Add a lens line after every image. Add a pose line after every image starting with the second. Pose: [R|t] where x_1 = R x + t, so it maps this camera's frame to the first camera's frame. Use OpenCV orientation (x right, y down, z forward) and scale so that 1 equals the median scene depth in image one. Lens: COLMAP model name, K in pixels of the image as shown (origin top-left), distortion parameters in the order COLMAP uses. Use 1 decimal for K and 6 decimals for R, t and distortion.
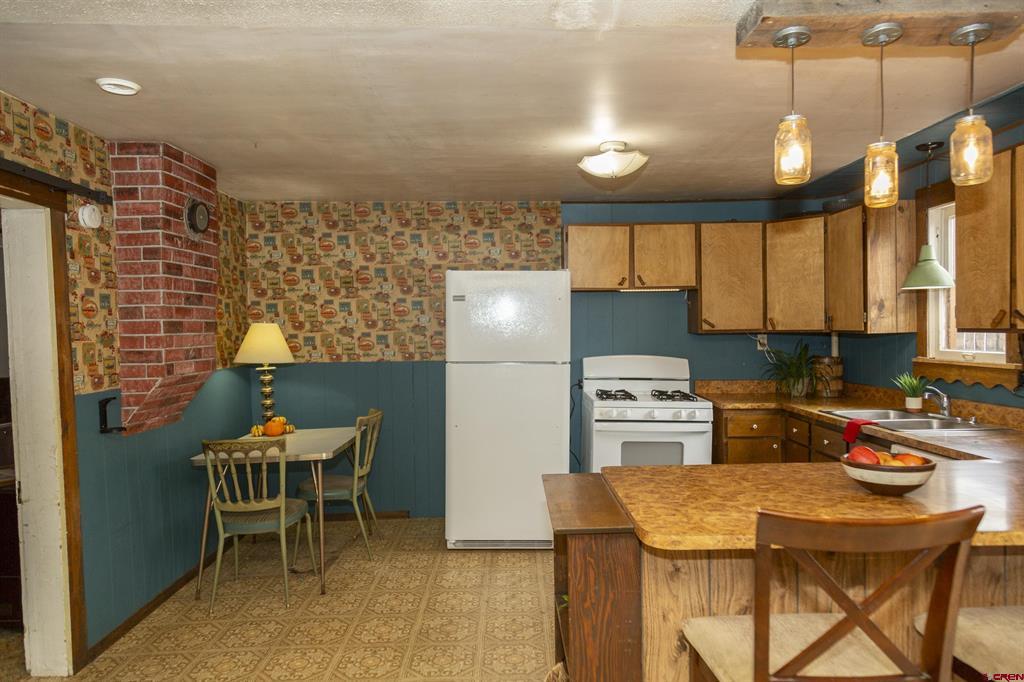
lens RADIAL K [[688.8, 0, 512.0], [0, 688.8, 341.0], [0, 0, 1]] dist [0.007133, 0.002091]
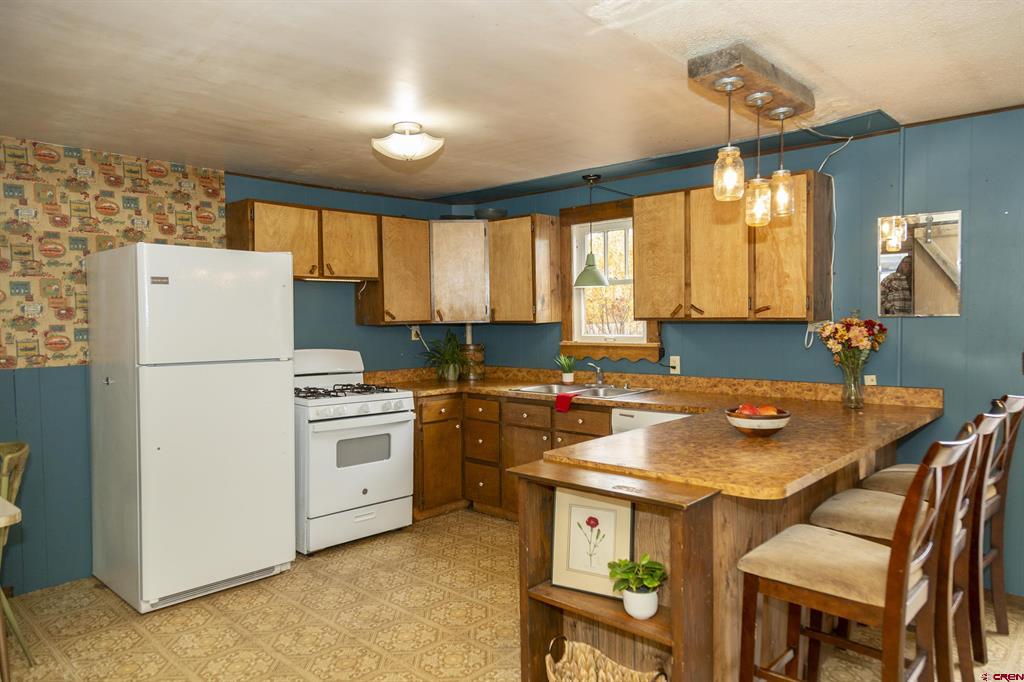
lens RADIAL K [[680.4, 0, 512.0], [0, 680.4, 341.0], [0, 0, 1]] dist [0.012103, 0.000483]
pose [[0.686938, -0.025265, 0.726276, -0.351789], [0.020698, 0.999670, 0.015198, 0.001338], [-0.726421, 0.004592, 0.687235, 0.194178]]
